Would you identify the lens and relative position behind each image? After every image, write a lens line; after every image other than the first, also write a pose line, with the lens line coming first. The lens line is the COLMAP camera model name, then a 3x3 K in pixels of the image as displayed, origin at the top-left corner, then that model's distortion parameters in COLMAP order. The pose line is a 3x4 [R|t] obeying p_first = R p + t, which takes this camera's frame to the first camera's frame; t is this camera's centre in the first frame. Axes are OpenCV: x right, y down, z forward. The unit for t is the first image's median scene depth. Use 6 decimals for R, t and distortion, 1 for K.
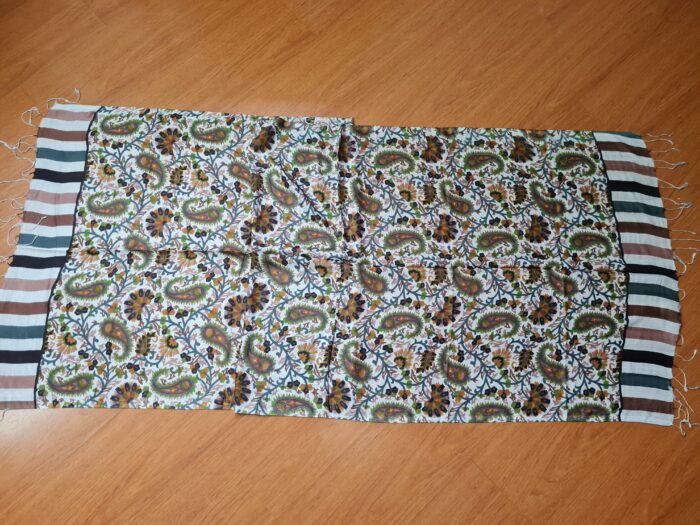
lens RADIAL K [[528.9, 0, 350.0], [0, 528.9, 262.5], [0, 0, 1]] dist [0.019208, -0.016337]
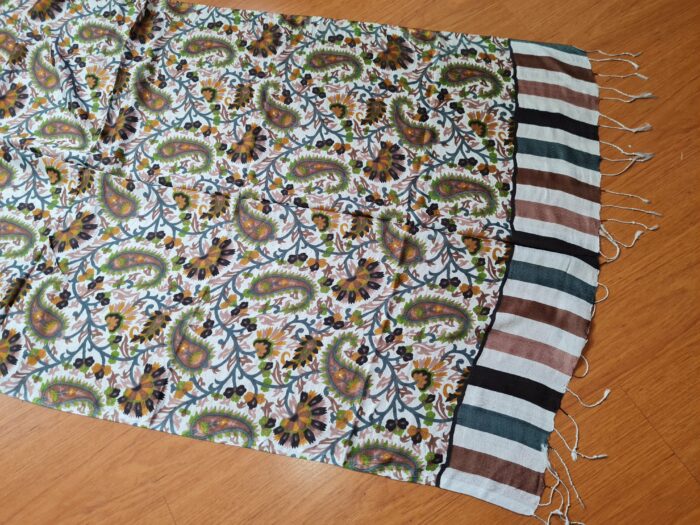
lens RADIAL K [[528.9, 0, 350.0], [0, 528.9, 262.5], [0, 0, 1]] dist [0.019208, -0.016337]
pose [[0.976895, 0.148277, -0.153913, 0.443866], [-0.162566, 0.983050, -0.084765, 0.122159], [0.138736, 0.107828, 0.984442, 0.390786]]
